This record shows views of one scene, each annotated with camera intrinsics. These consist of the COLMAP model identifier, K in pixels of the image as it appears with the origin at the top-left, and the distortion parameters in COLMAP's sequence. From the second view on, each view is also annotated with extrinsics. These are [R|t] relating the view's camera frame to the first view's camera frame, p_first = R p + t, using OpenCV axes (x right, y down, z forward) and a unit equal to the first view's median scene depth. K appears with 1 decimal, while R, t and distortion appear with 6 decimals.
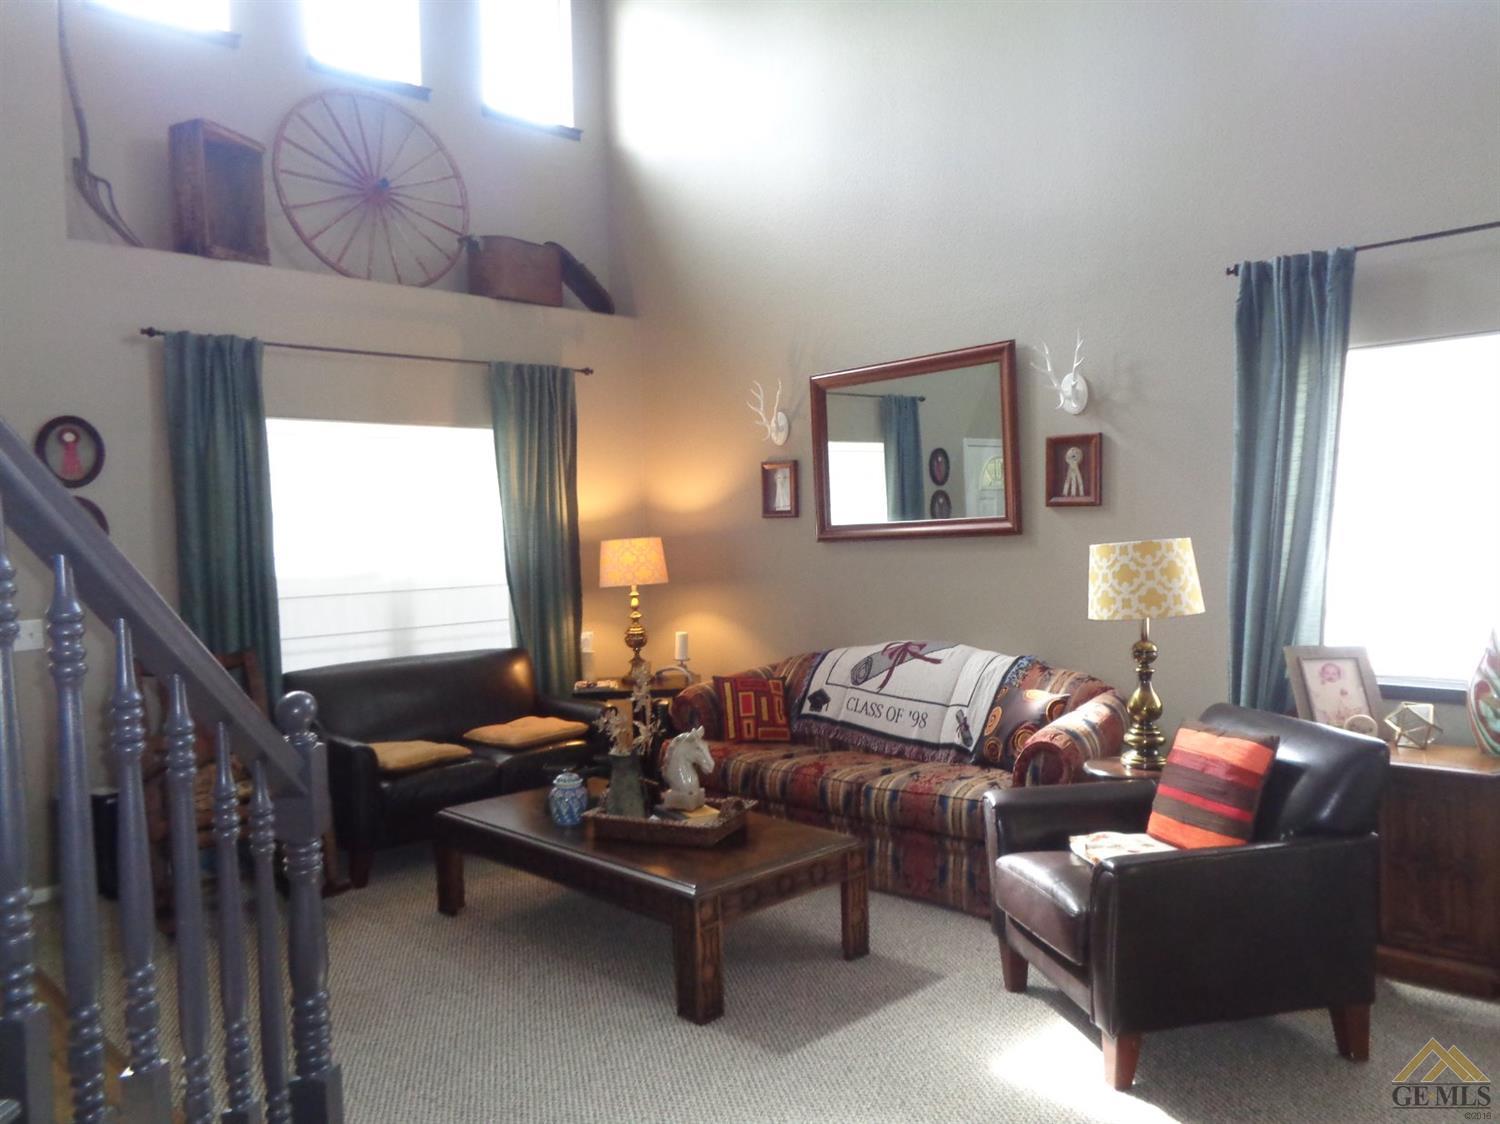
lens RADIAL K [[1141.0, 0, 749.5], [0, 1141.0, 564.4], [0, 0, 1]] dist [0.022975, 0.009585]
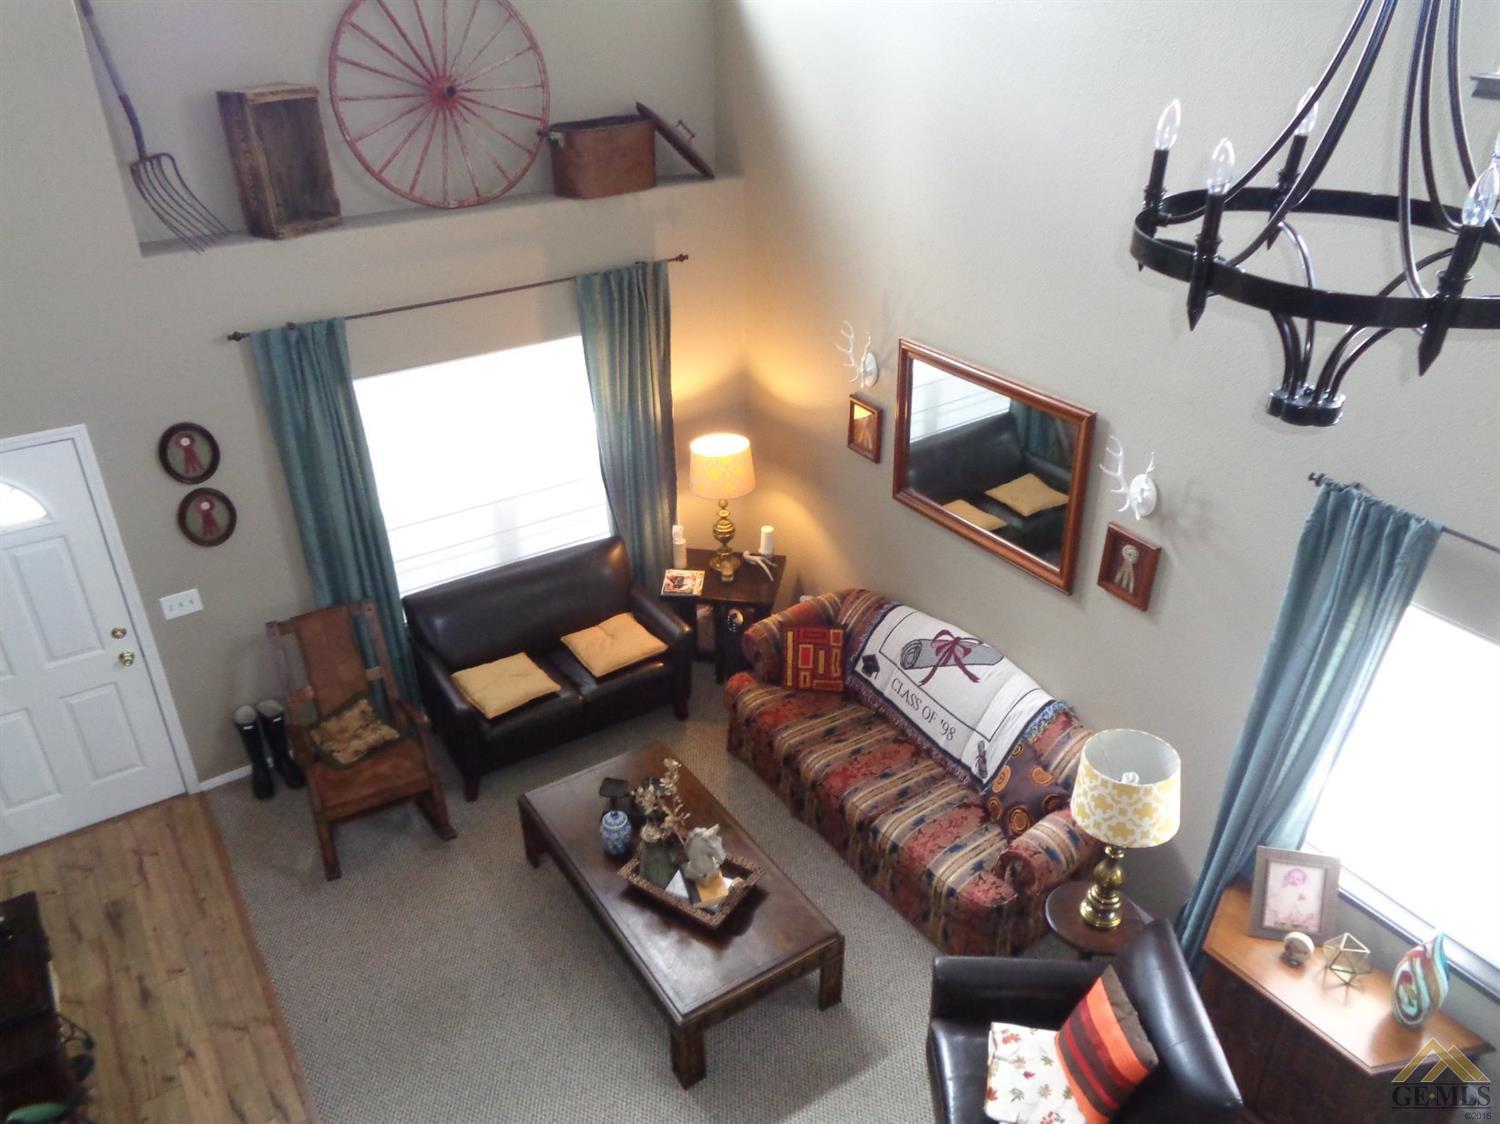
lens RADIAL K [[1141.0, 0, 748.8], [0, 1141.0, 566.1], [0, 0, 1]] dist [0.022975, 0.009585]
pose [[0.982001, 0.110916, -0.152876, 0.106706], [-0.024998, 0.878610, 0.476886, -0.496314], [0.187213, -0.464481, 0.865568, 0.091036]]
